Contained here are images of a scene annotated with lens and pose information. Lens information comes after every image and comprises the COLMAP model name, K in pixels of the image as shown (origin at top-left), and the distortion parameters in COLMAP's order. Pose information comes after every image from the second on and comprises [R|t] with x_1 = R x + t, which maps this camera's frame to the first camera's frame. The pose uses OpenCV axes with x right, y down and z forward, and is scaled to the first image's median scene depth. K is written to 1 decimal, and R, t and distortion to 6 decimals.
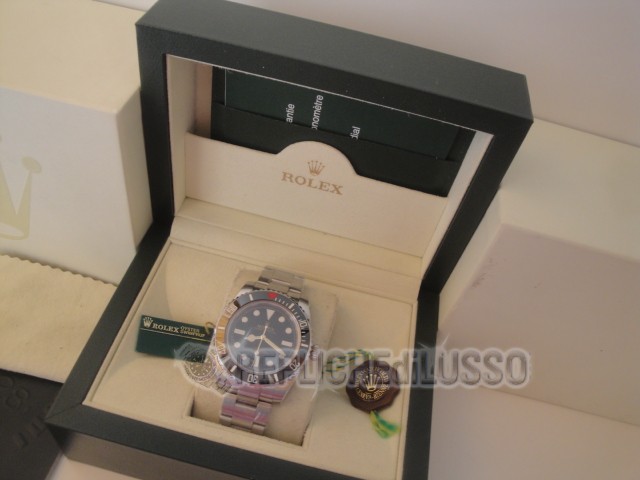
lens RADIAL K [[526.6, 0, 314.8], [0, 526.6, 240.0], [0, 0, 1]] dist [-0.158901, 0.118072]
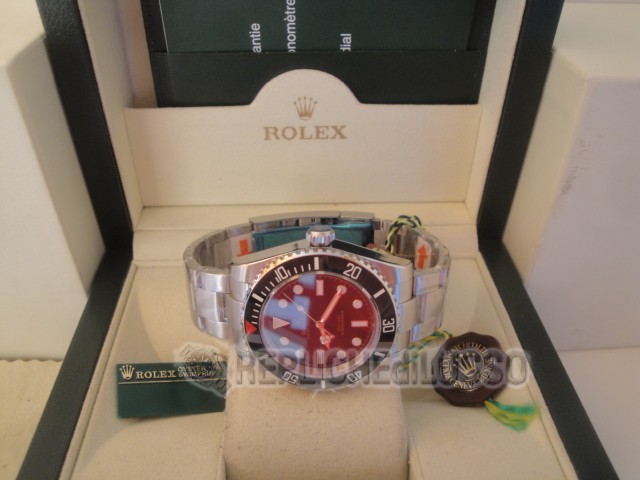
lens RADIAL K [[526.6, 0, 322.3], [0, 526.6, 235.3], [0, 0, 1]] dist [-0.158901, 0.118072]
pose [[0.958975, -0.261731, 0.108922, -0.107268], [0.275833, 0.950151, -0.145360, 0.155653], [-0.065447, 0.169441, 0.983365, 0.302238]]
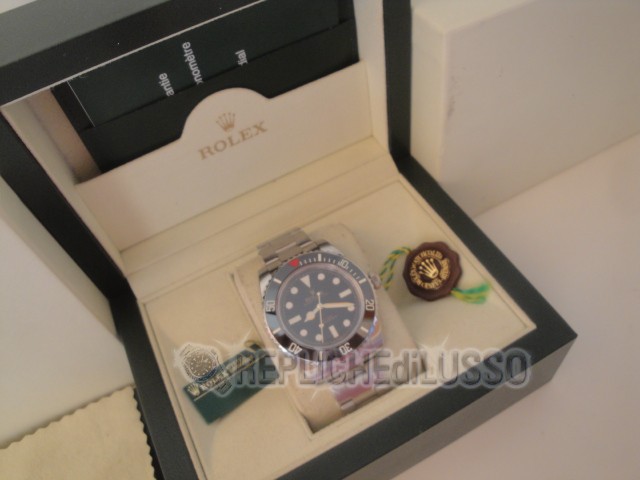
lens RADIAL K [[526.6, 0, 317.1], [0, 526.6, 239.3], [0, 0, 1]] dist [-0.158901, 0.118072]
pose [[0.746806, -0.643909, 0.166320, -0.156750], [0.627118, 0.765087, 0.146167, -0.023783], [-0.221367, -0.004857, 0.975178, 0.145297]]
